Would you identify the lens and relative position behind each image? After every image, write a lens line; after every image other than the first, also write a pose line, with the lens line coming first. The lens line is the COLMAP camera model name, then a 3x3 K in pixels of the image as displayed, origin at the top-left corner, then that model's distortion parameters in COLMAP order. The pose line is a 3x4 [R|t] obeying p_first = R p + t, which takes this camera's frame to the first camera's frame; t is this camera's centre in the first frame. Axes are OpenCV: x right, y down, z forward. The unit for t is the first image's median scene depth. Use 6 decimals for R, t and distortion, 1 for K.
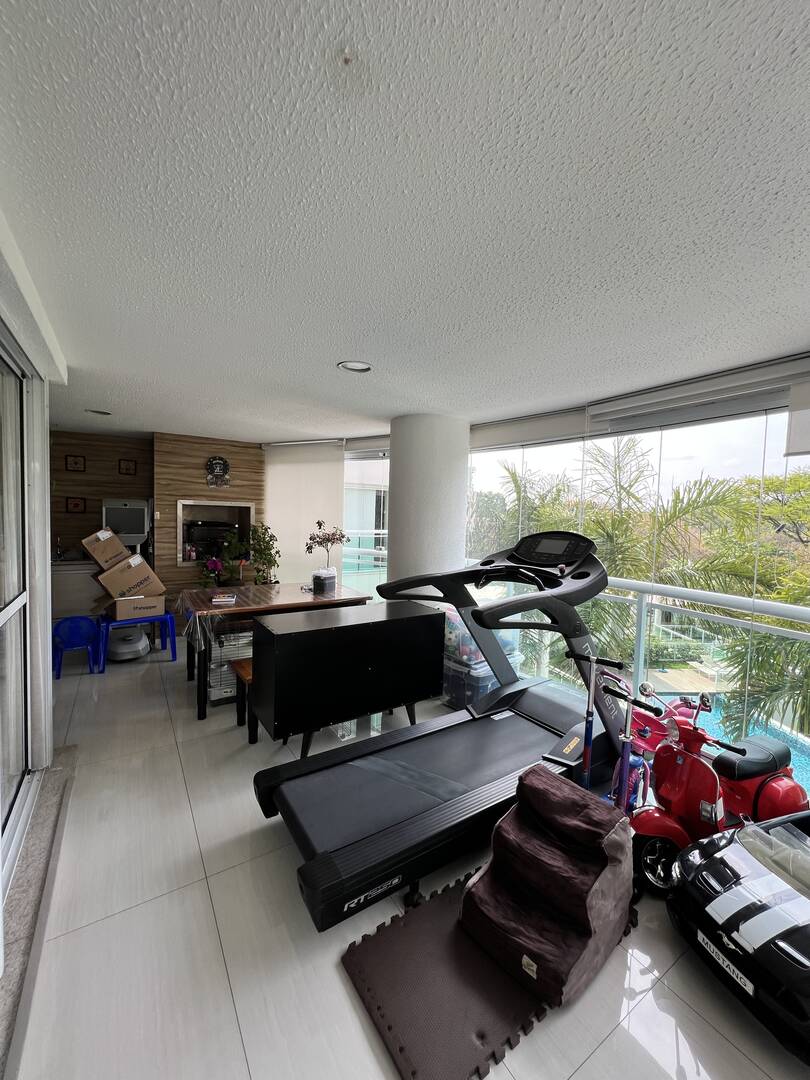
lens RADIAL K [[432.3, 0, 407.9], [0, 432.3, 537.7], [0, 0, 1]] dist [-0.001709, 0.000357]
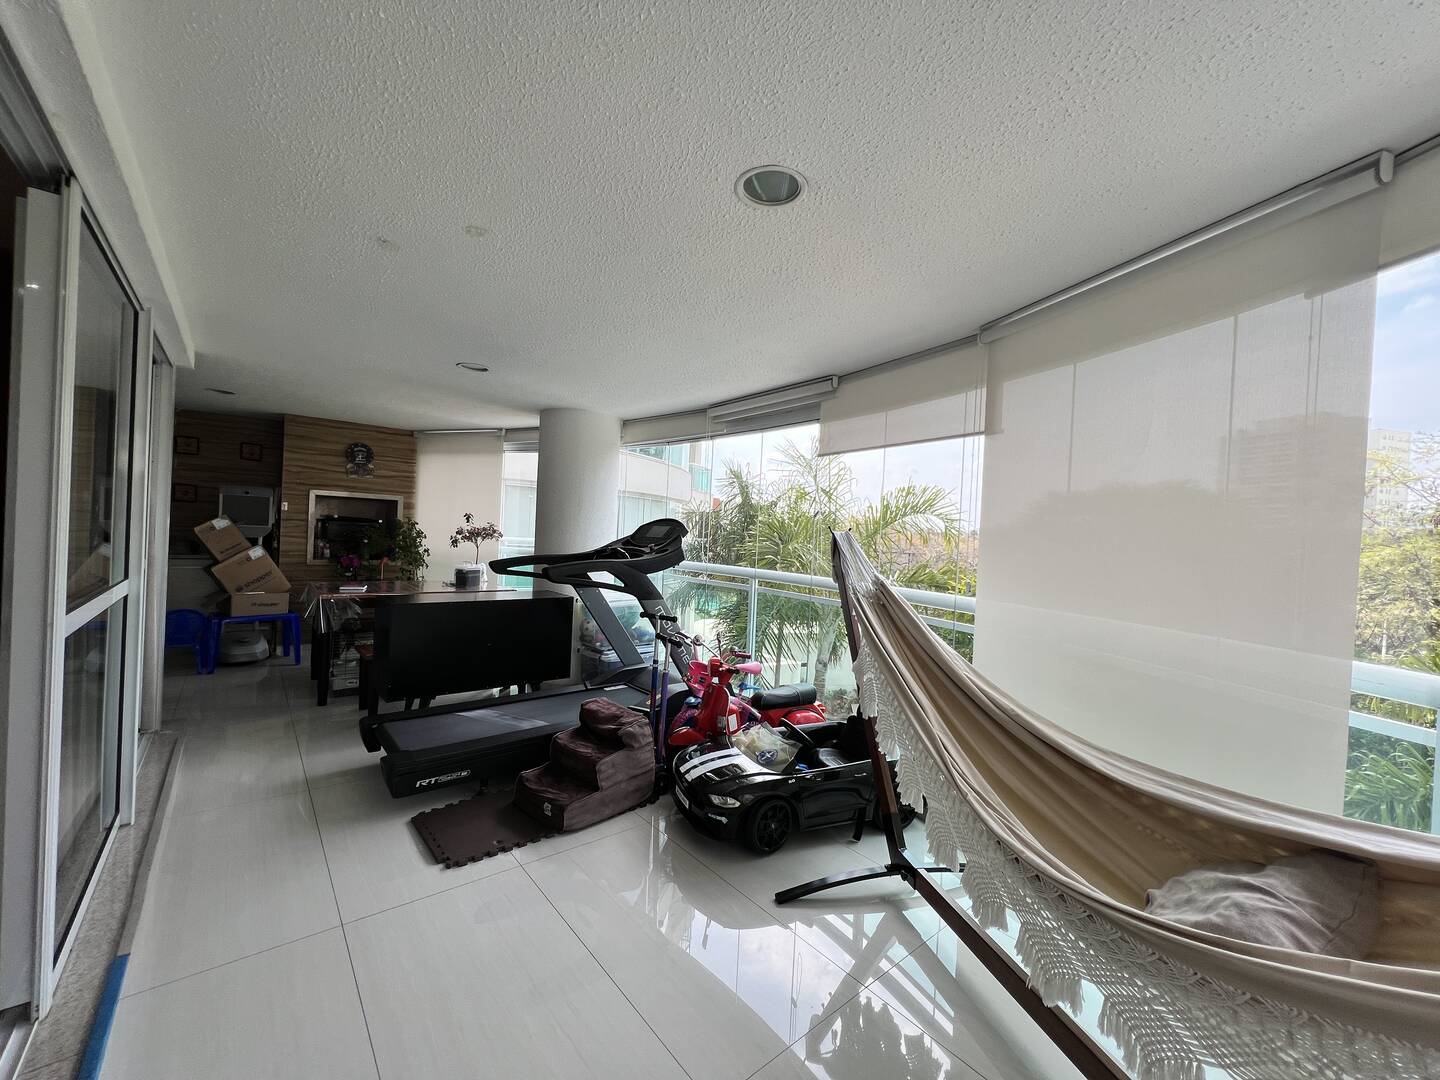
lens RADIAL K [[576.4, 0, 716.8], [0, 576.4, 537.6], [0, 0, 1]] dist [-0.001709, 0.000357]
pose [[0.993715, 0.016321, 0.110743, 0.197988], [-0.011526, 0.998974, -0.043800, 0.061486], [-0.111345, 0.042248, 0.992883, -0.312906]]
